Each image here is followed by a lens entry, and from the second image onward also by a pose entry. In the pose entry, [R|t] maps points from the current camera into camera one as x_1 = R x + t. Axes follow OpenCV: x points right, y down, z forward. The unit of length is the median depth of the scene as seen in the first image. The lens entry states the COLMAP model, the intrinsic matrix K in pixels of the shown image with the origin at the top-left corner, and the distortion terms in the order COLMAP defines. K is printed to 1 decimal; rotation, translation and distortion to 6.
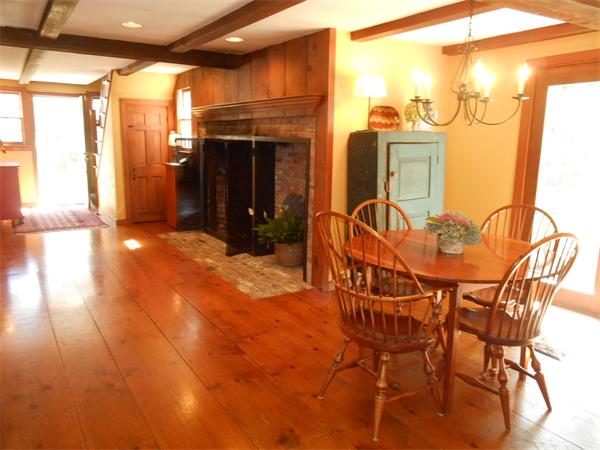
lens RADIAL K [[476.5, 0, 299.3], [0, 476.5, 227.9], [0, 0, 1]] dist [-0.003455, 0.006697]
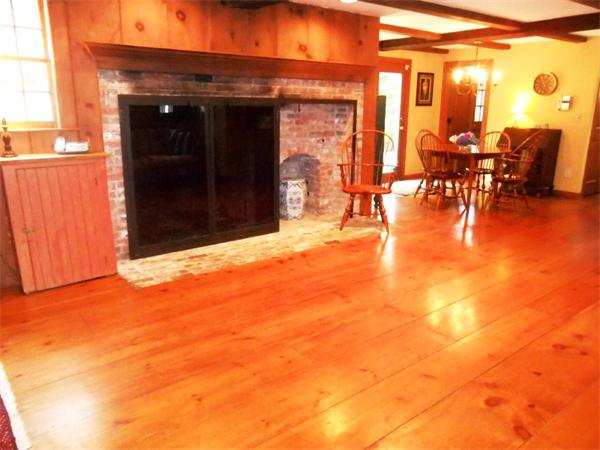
lens RADIAL K [[476.5, 0, 299.7], [0, 476.5, 224.4], [0, 0, 1]] dist [-0.003455, 0.006697]
pose [[-0.136561, -0.267296, 0.953889, -1.126736], [0.171025, 0.942090, 0.288474, -0.243573], [-0.975757, 0.202533, -0.082939, 1.202855]]
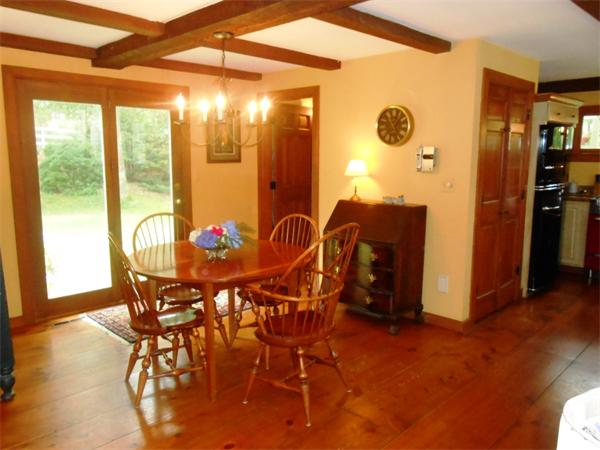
lens RADIAL K [[476.5, 0, 300.6], [0, 476.5, 222.4], [0, 0, 1]] dist [-0.003455, 0.006697]
pose [[-0.256870, -0.165755, 0.952126, -0.573732], [0.172585, 0.961479, 0.213945, -0.155445], [-0.950911, 0.219279, -0.218368, 0.705738]]
